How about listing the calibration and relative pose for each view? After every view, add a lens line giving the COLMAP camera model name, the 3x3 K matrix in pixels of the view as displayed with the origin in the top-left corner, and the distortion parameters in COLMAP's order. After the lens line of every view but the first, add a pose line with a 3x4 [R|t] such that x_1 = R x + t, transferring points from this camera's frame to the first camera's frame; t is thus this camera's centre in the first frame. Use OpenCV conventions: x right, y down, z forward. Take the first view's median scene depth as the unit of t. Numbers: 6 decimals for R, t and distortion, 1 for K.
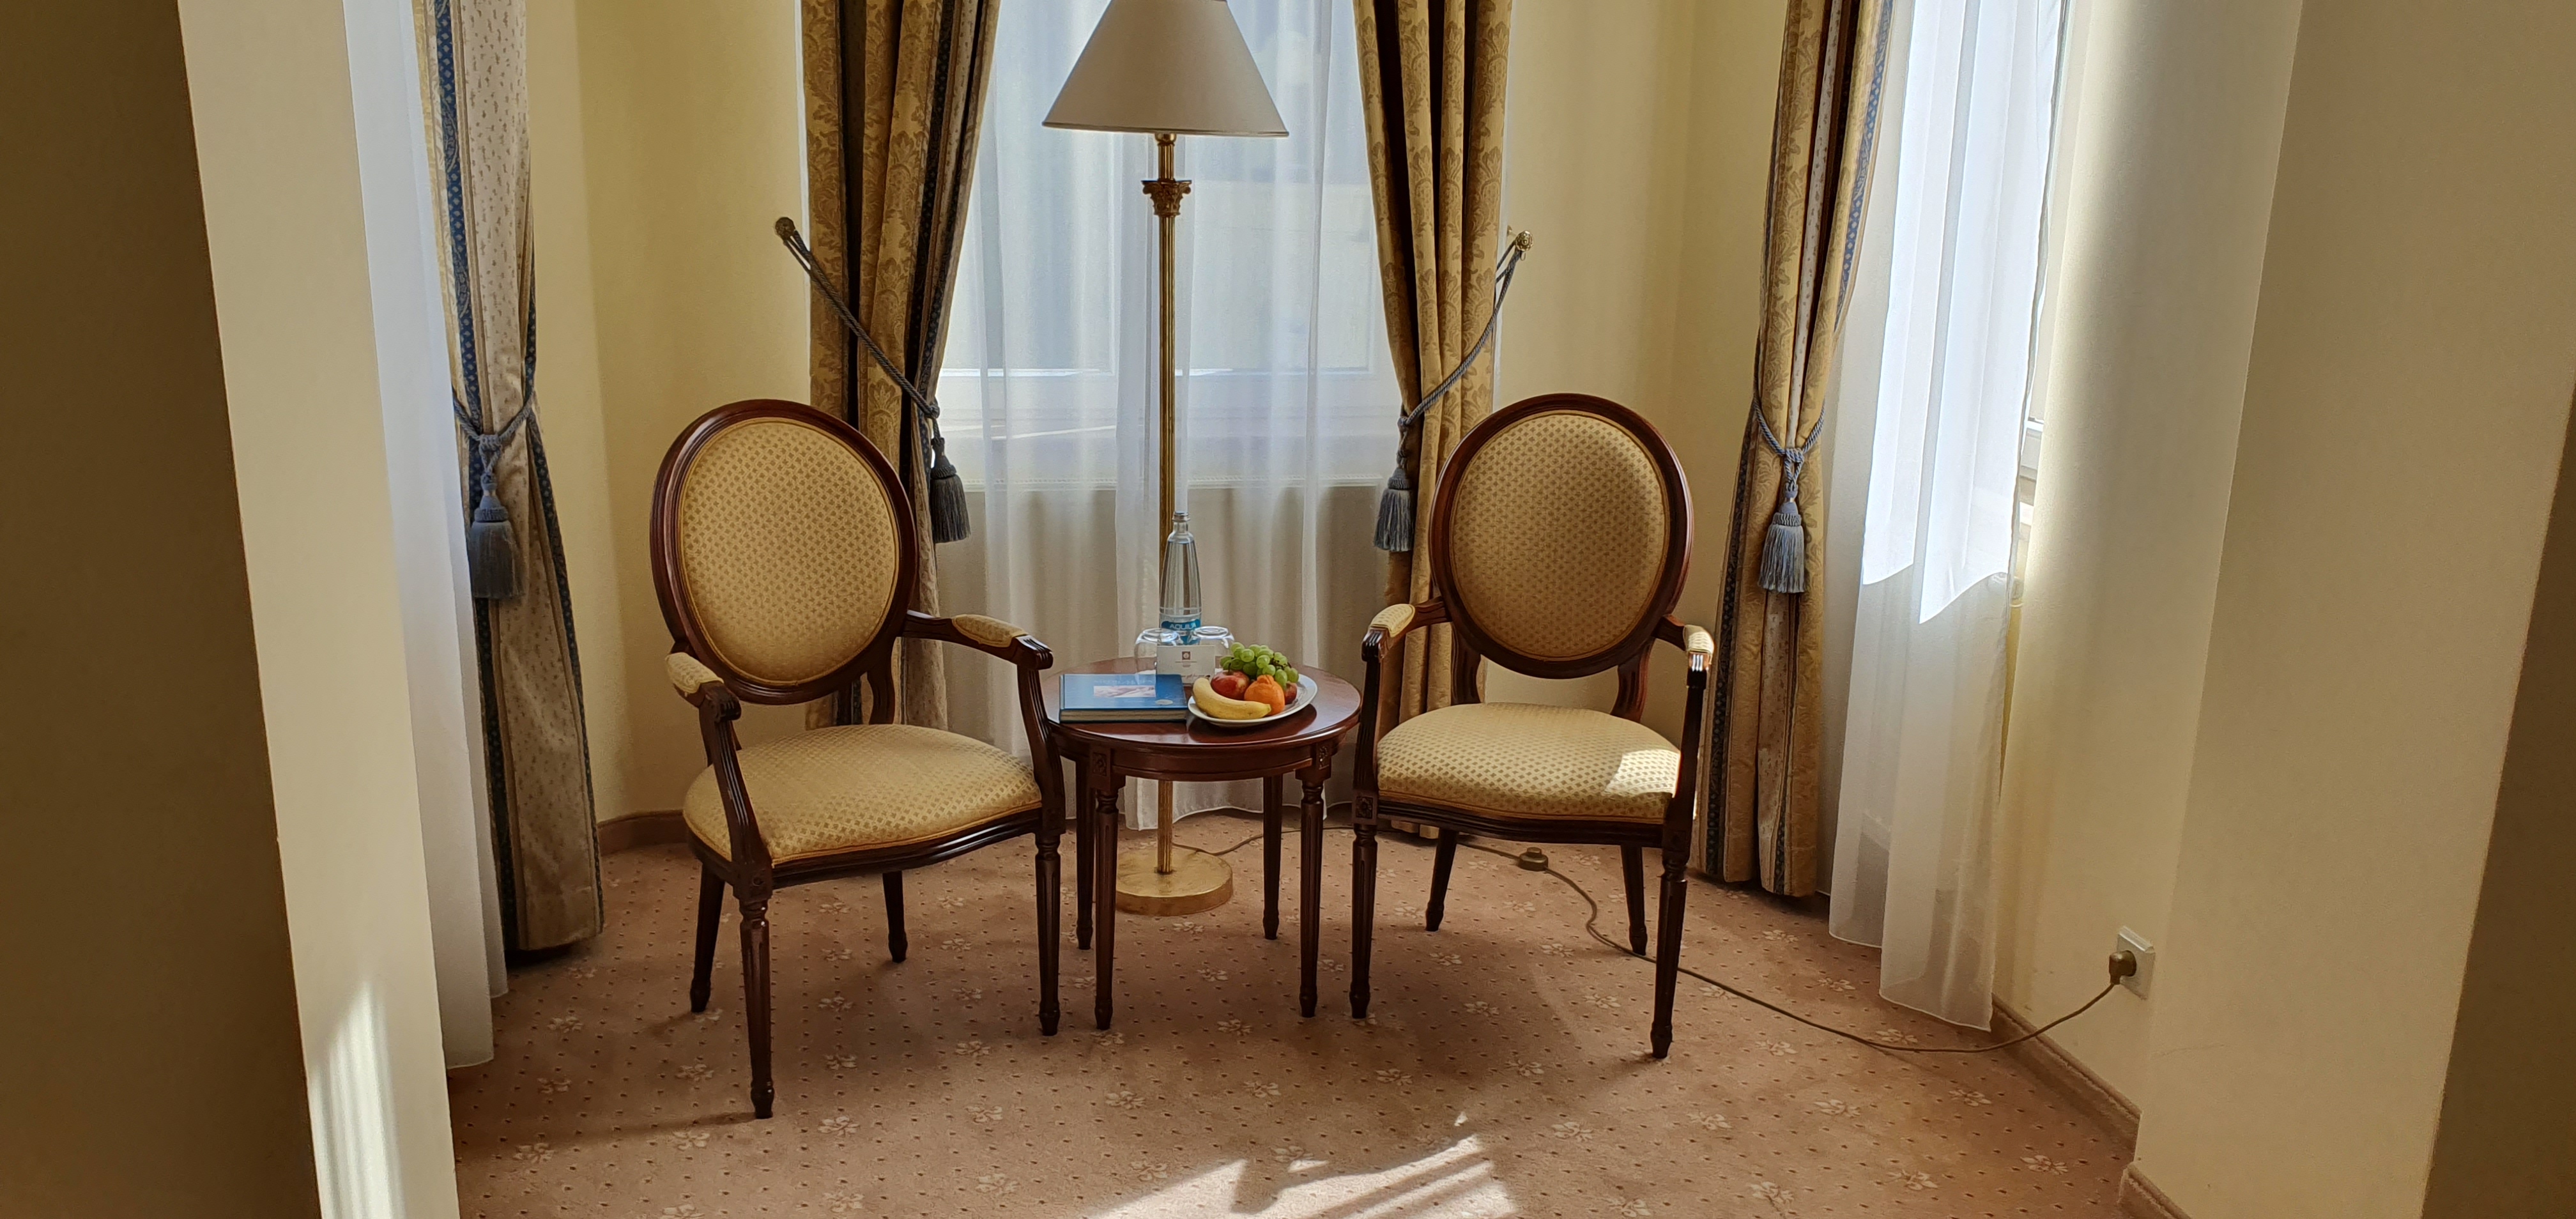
lens RADIAL K [[1834.4, 0, 1288.0], [0, 1834.4, 609.5], [0, 0, 1]] dist [0.306440, -0.000203]
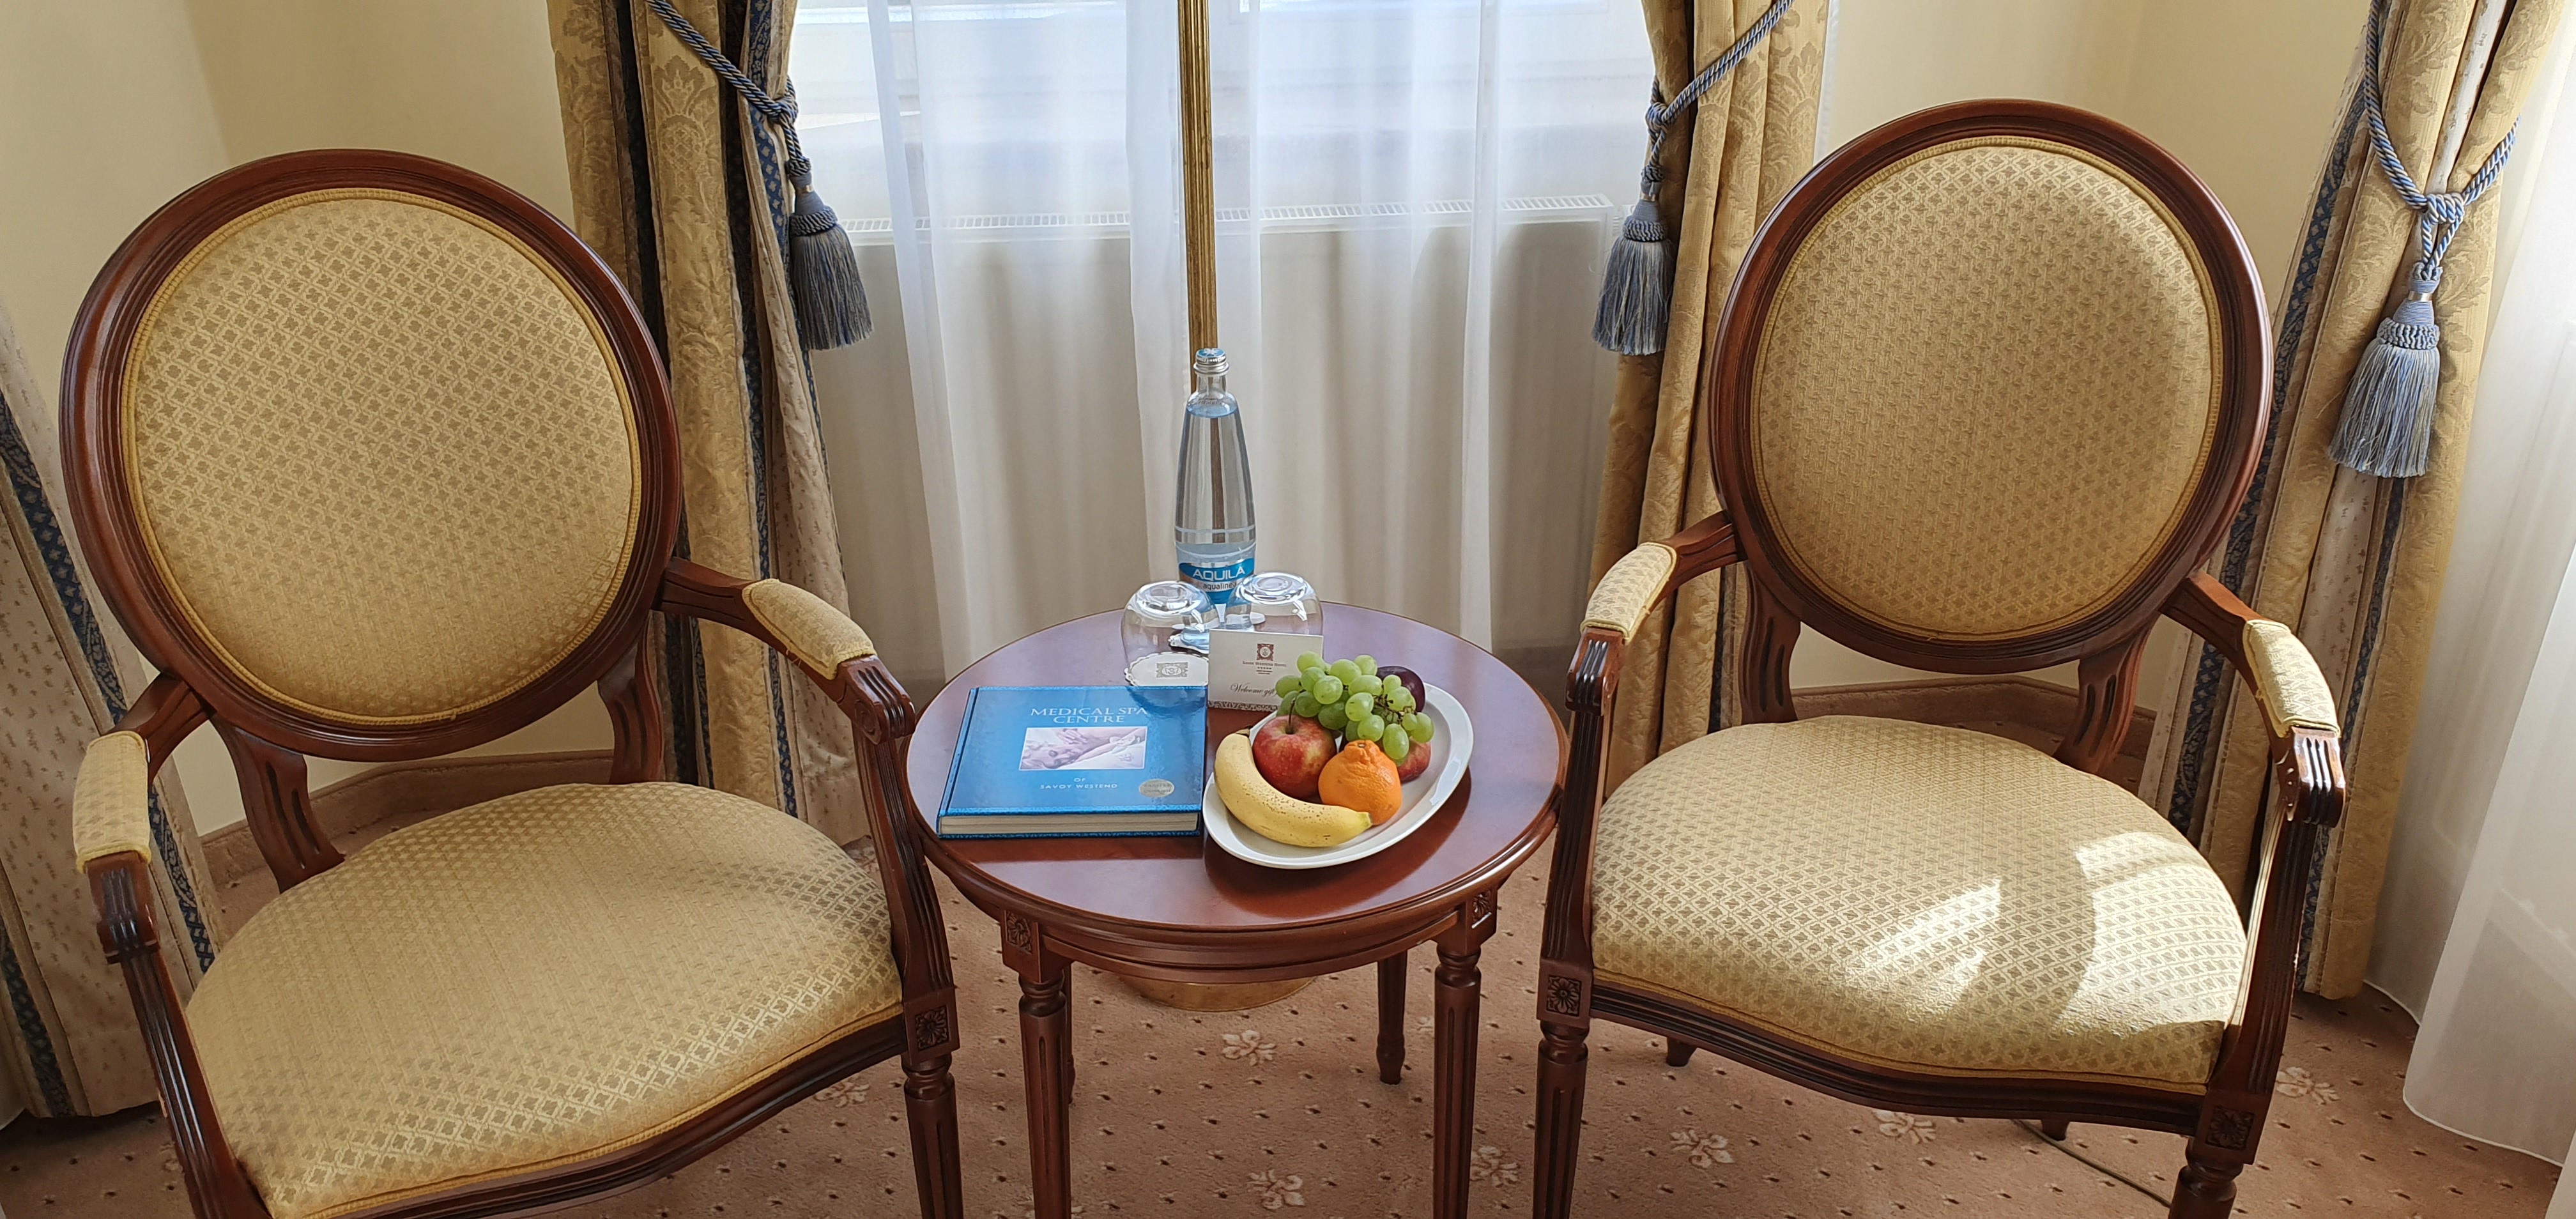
lens RADIAL K [[1971.8, 0, 1317.3], [0, 1971.8, 607.9], [0, 0, 1]] dist [0.003011, 0.089198]
pose [[0.996695, 0.018979, -0.078985, 0.013196], [-0.001461, 0.976355, 0.216169, -0.091376], [0.081220, -0.215339, 0.973156, 0.427593]]
